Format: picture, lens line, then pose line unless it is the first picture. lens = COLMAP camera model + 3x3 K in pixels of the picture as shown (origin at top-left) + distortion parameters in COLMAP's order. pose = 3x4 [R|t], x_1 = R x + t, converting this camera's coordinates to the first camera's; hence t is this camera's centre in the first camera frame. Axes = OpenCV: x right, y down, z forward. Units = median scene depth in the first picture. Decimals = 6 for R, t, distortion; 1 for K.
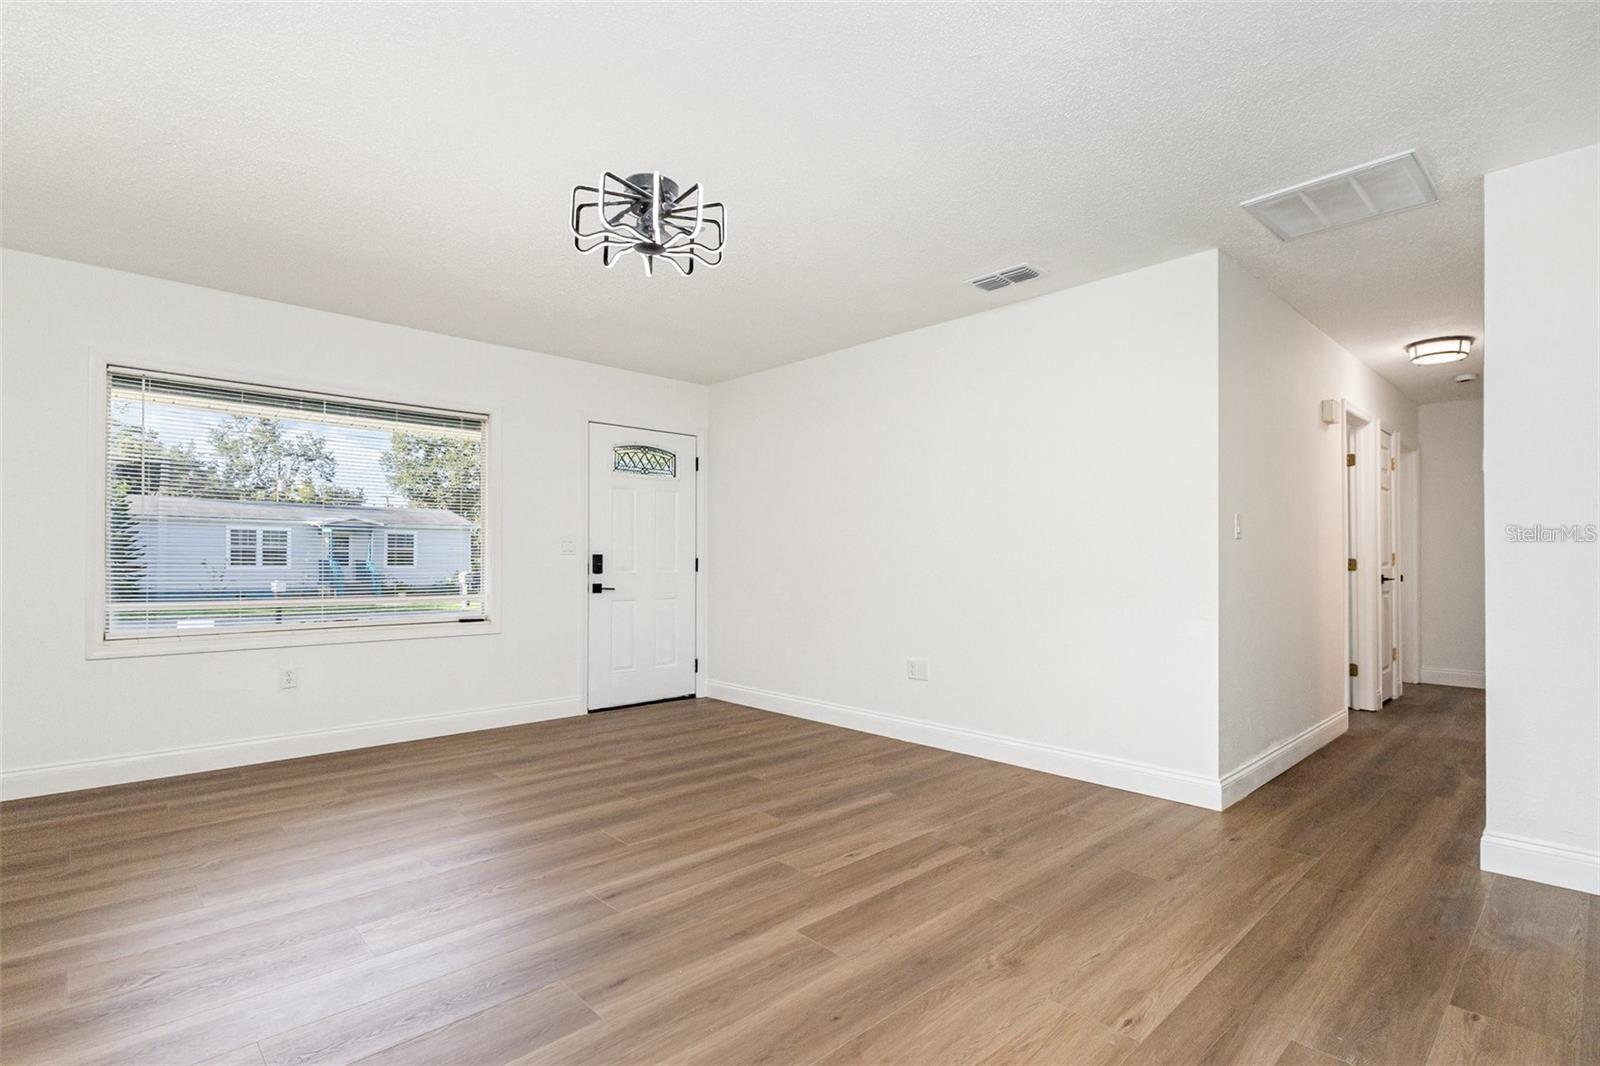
lens RADIAL K [[768.0, 0, 800.5], [0, 768.0, 543.2], [0, 0, 1]] dist [0.000925, -0.000367]
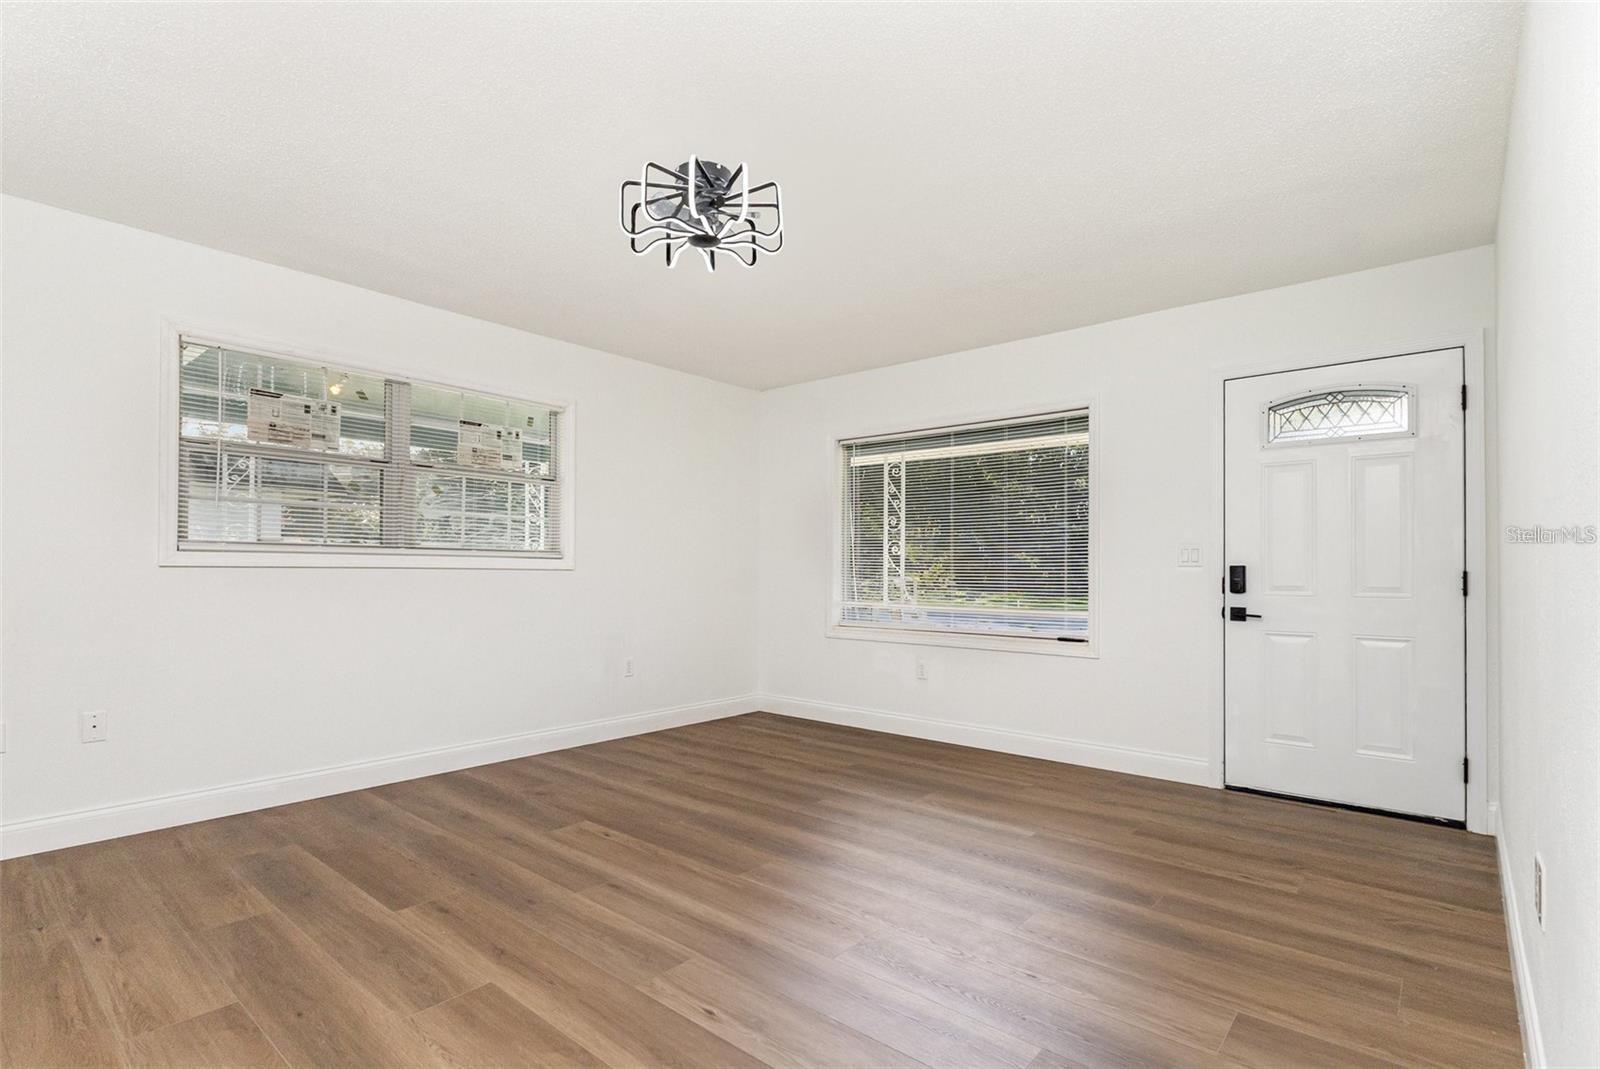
lens RADIAL K [[768.0, 0, 800.6], [0, 768.0, 544.0], [0, 0, 1]] dist [0.000925, -0.000367]
pose [[0.107967, -0.034308, -0.993562, 0.443724], [0.016296, 0.999331, -0.032736, 0.012484], [0.994021, -0.012657, 0.108454, 0.595001]]
